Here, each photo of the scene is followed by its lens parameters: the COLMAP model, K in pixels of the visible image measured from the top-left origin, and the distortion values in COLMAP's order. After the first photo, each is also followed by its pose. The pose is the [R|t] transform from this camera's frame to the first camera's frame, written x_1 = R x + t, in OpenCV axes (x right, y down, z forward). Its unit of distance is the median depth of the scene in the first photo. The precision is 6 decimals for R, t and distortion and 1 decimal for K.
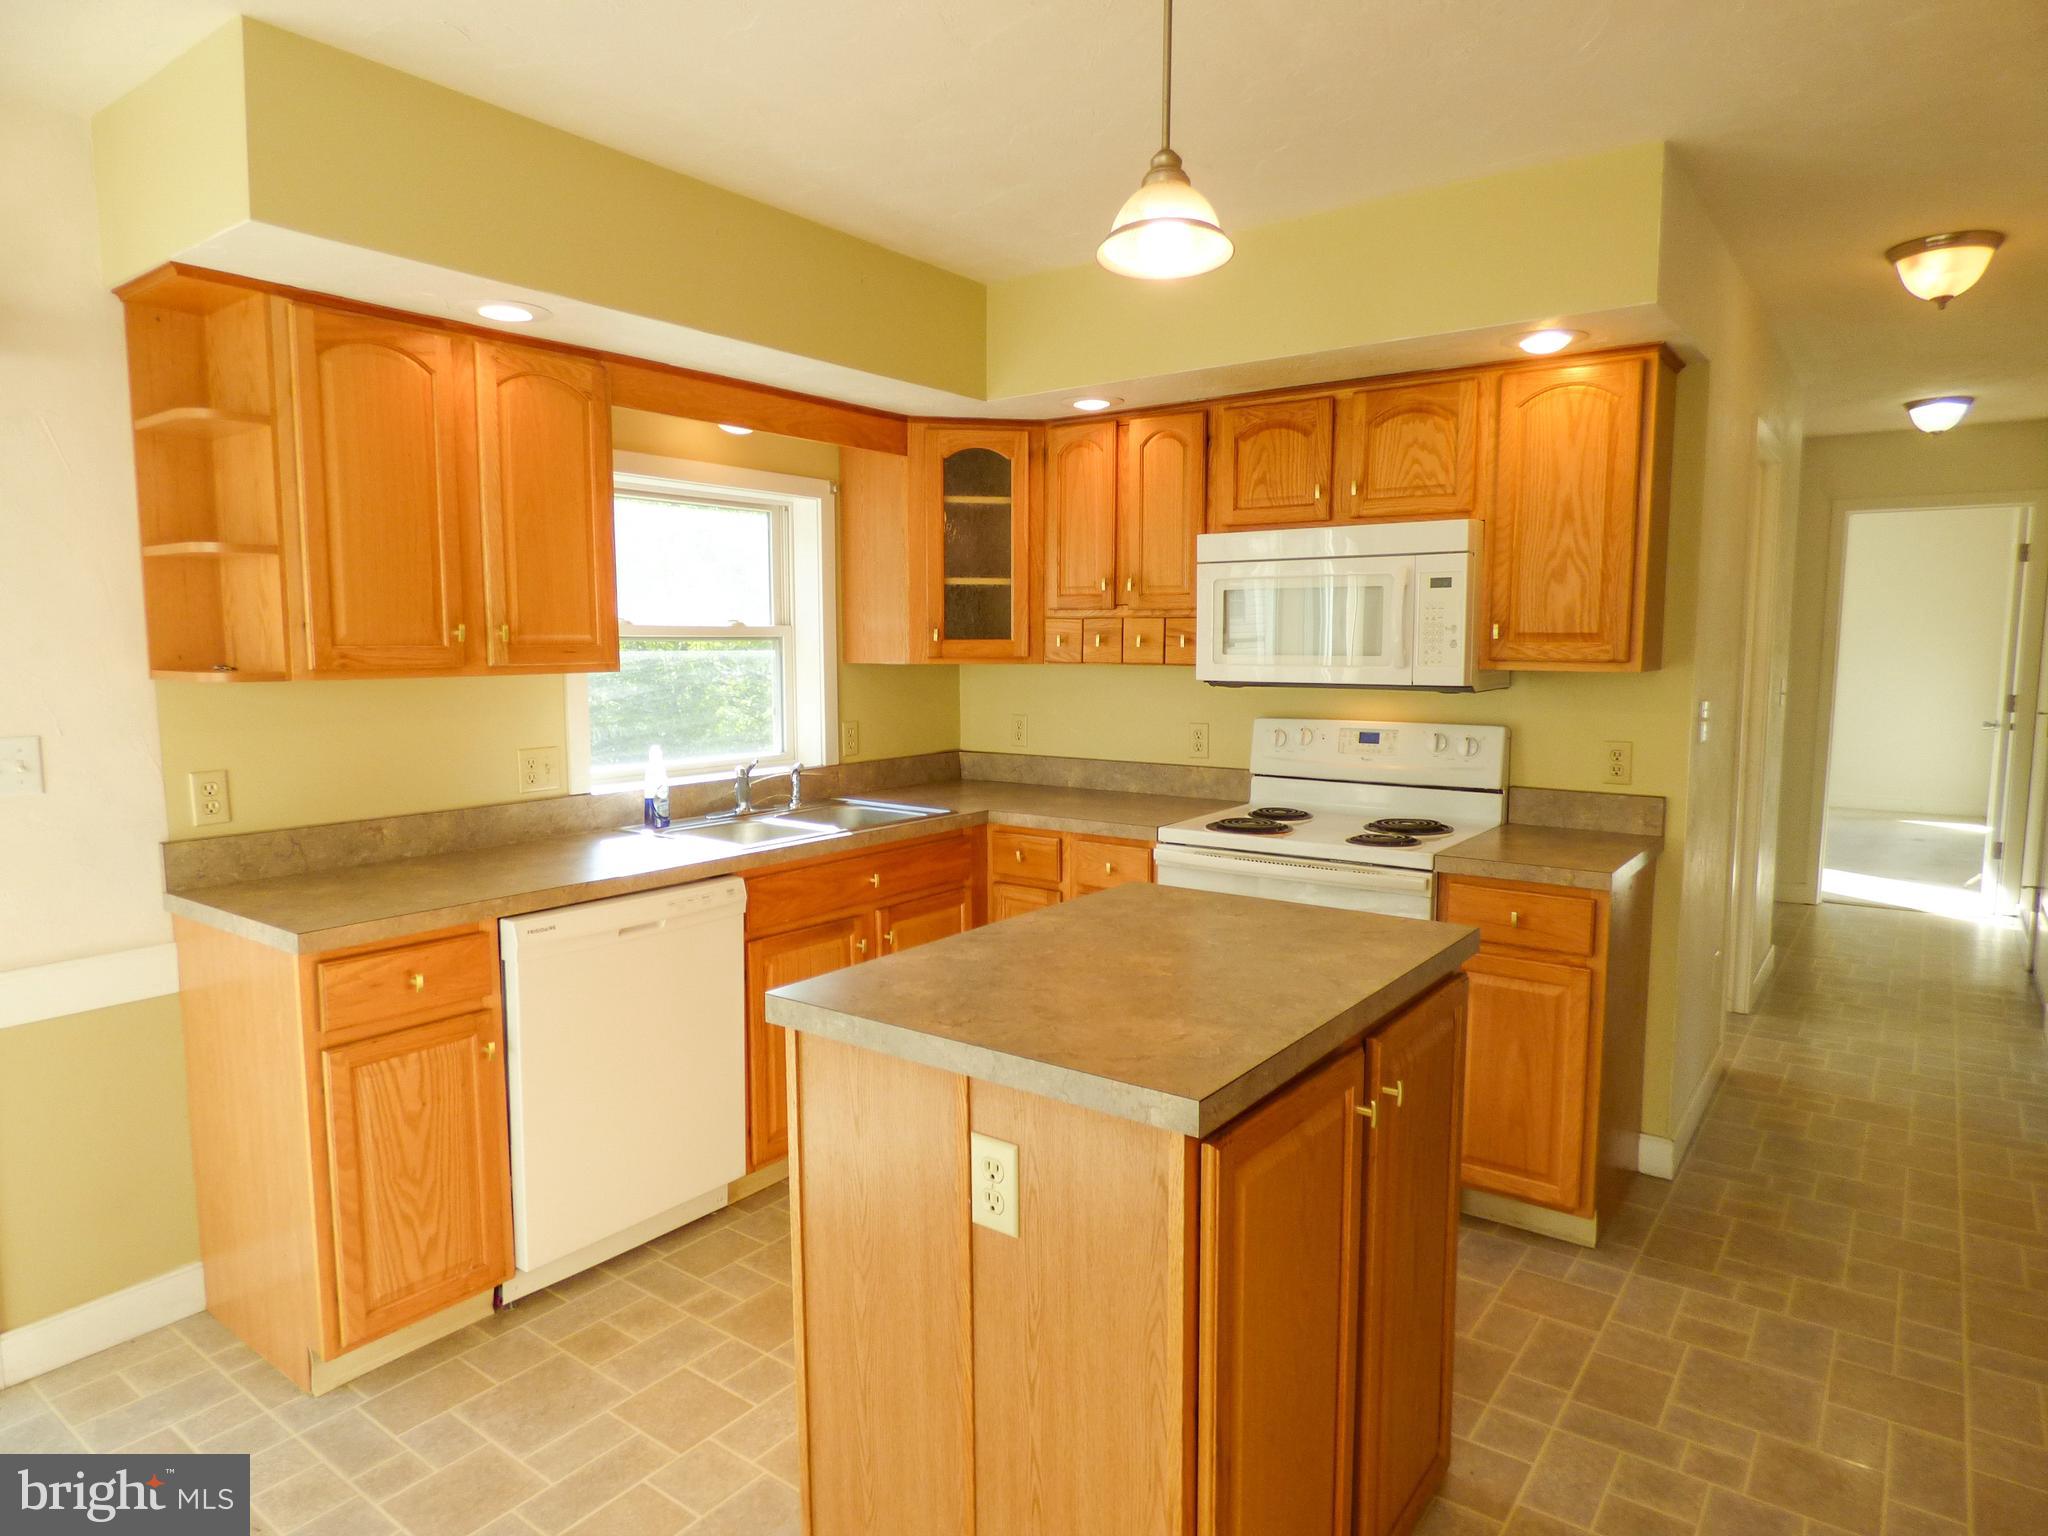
lens RADIAL K [[1227.8, 0, 1024.0], [0, 1227.8, 768.0], [0, 0, 1]] dist [-0.013282, -0.000042]
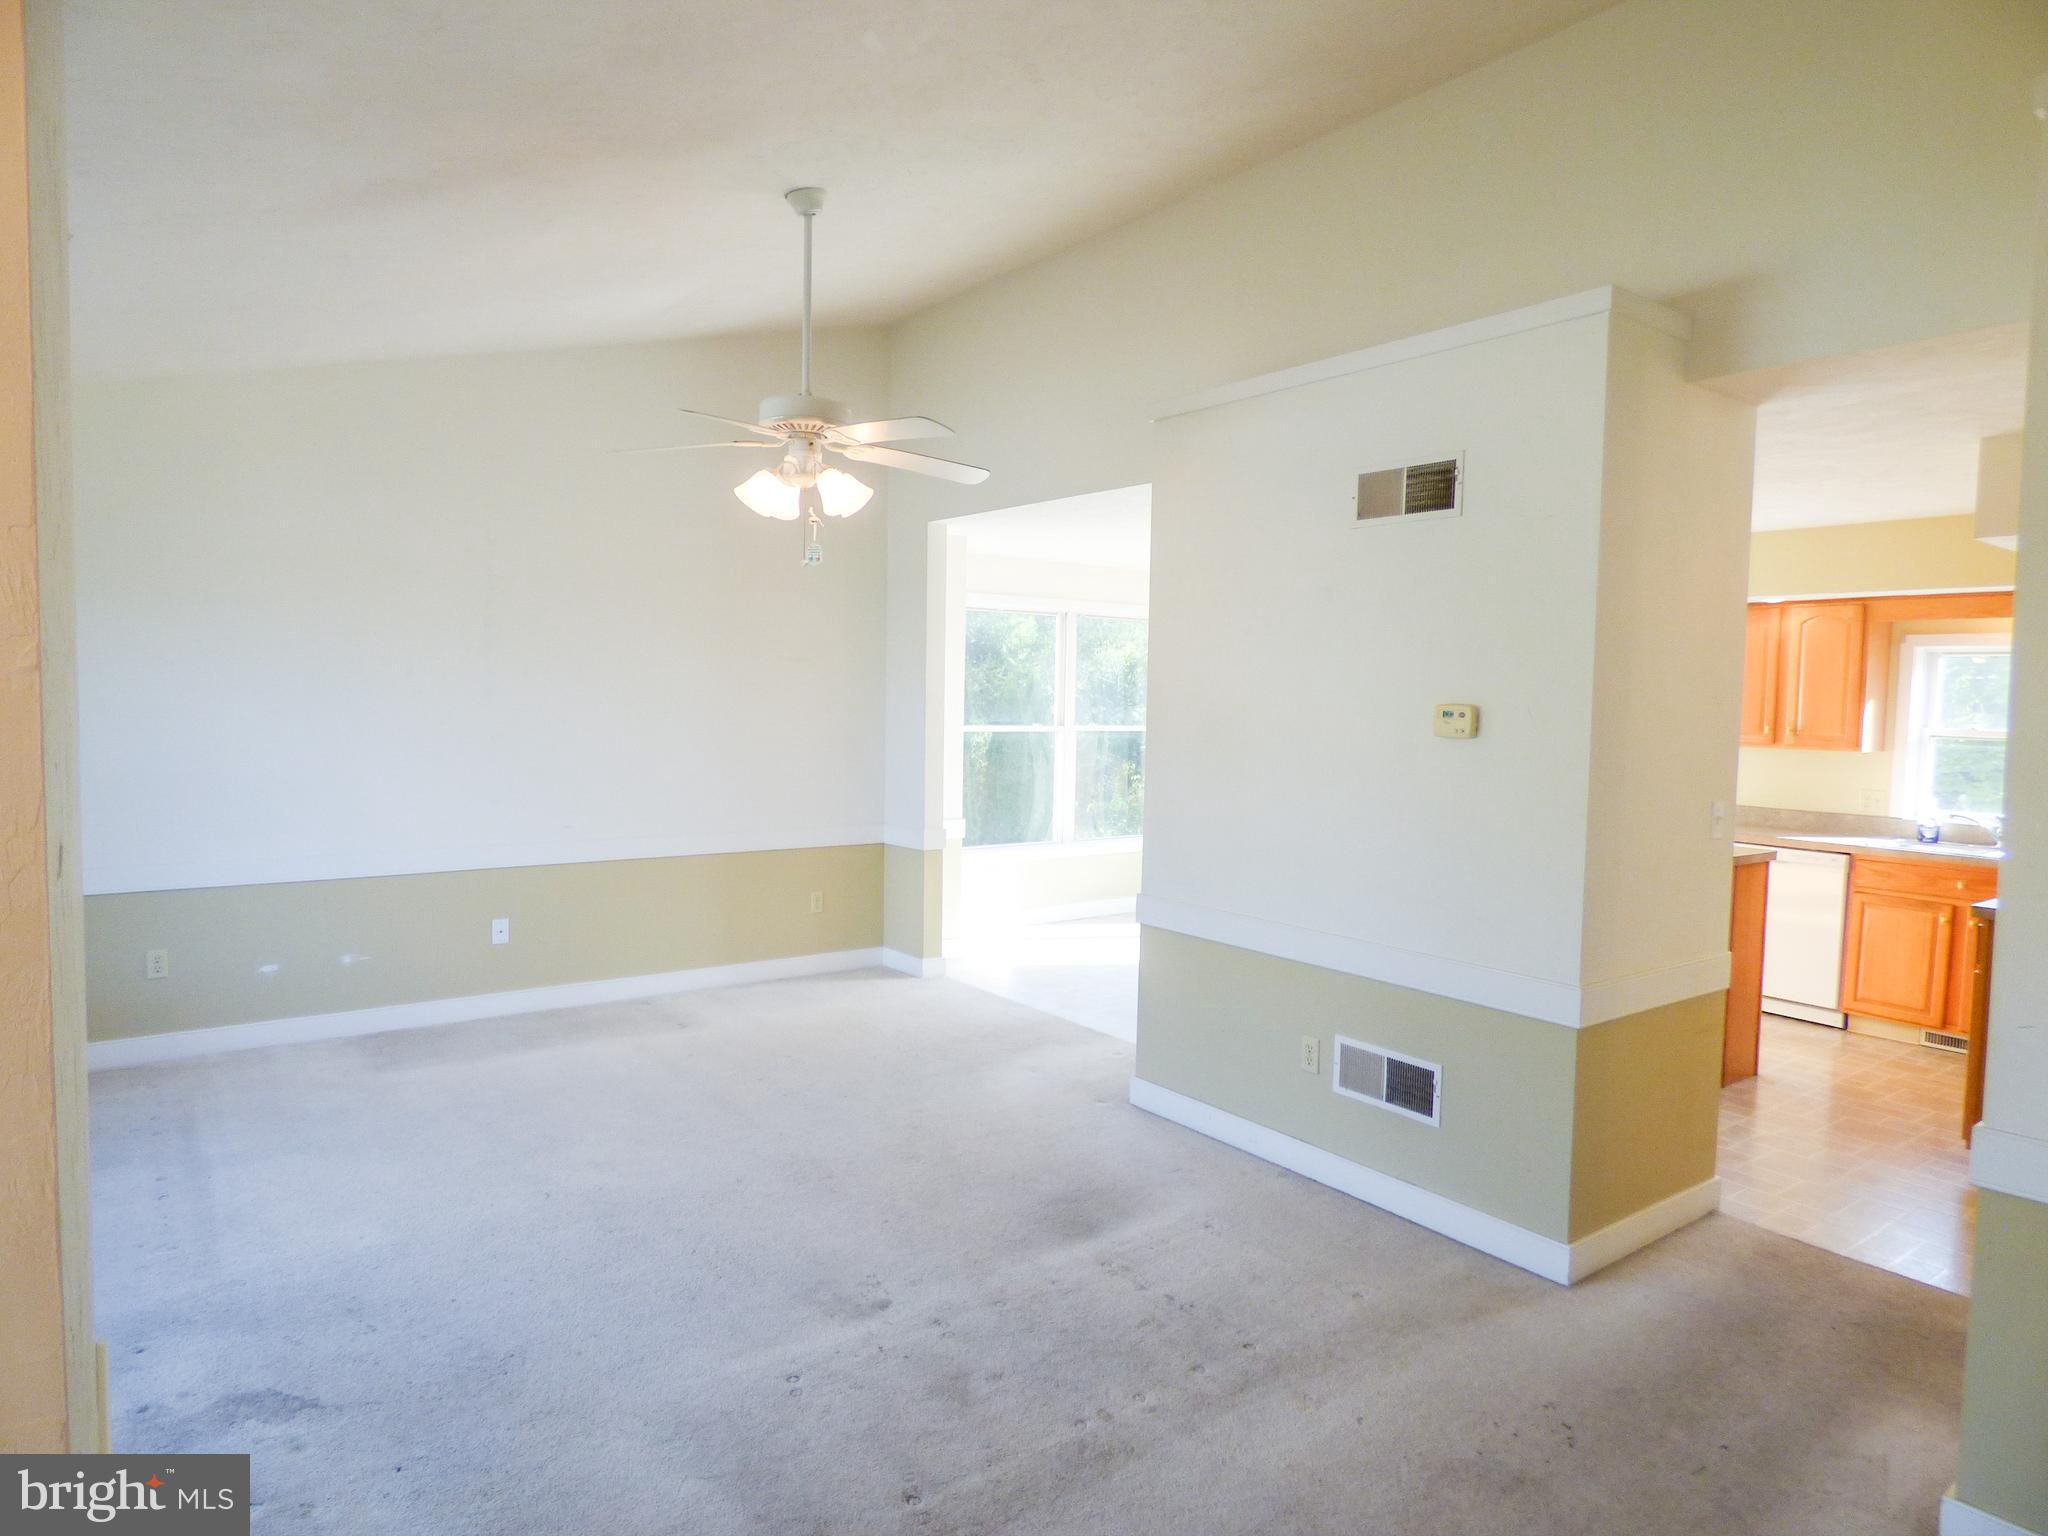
lens RADIAL K [[1227.8, 0, 1024.0], [0, 1227.8, 768.0], [0, 0, 1]] dist [-0.013282, -0.000042]
pose [[-0.282889, 0.051233, -0.957783, 1.896406], [-0.121373, 0.988633, 0.088732, -0.060541], [0.951442, 0.141351, -0.273455, 0.240513]]
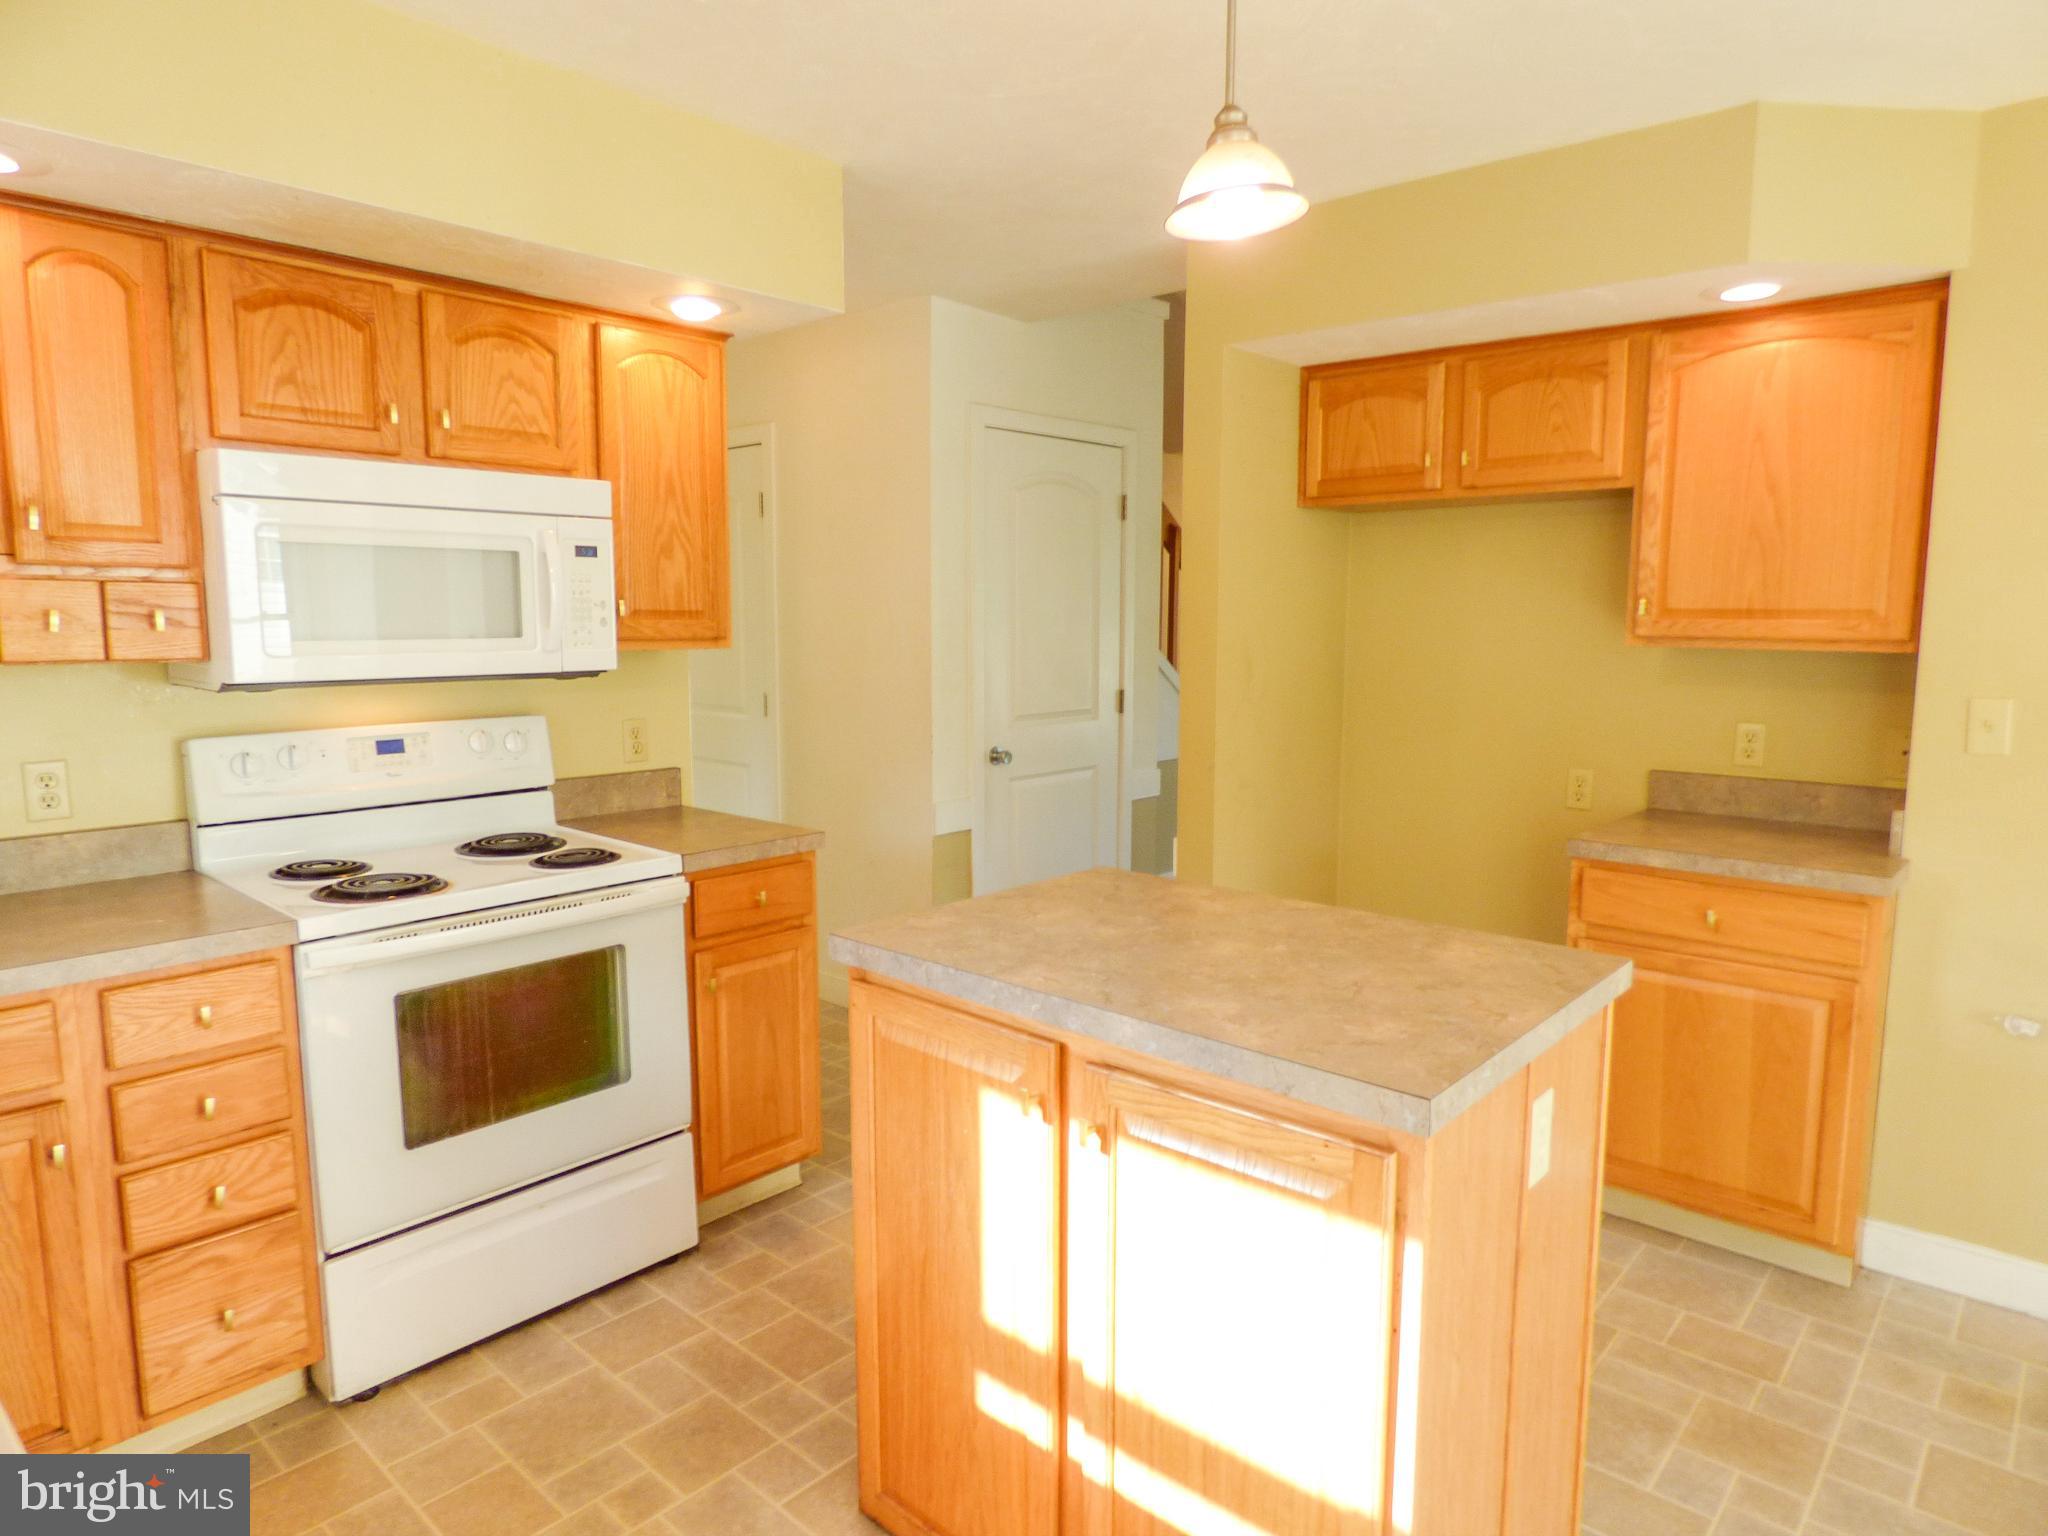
lens RADIAL K [[1229.0, 0, 1029.2], [0, 1229.0, 765.7], [0, 0, 1]] dist [-0.004604, -0.002908]
pose [[0.092147, -0.120500, 0.988427, -0.493835], [0.102883, 0.988490, 0.110916, -0.064165], [-0.990416, 0.091471, 0.103483, 0.599620]]
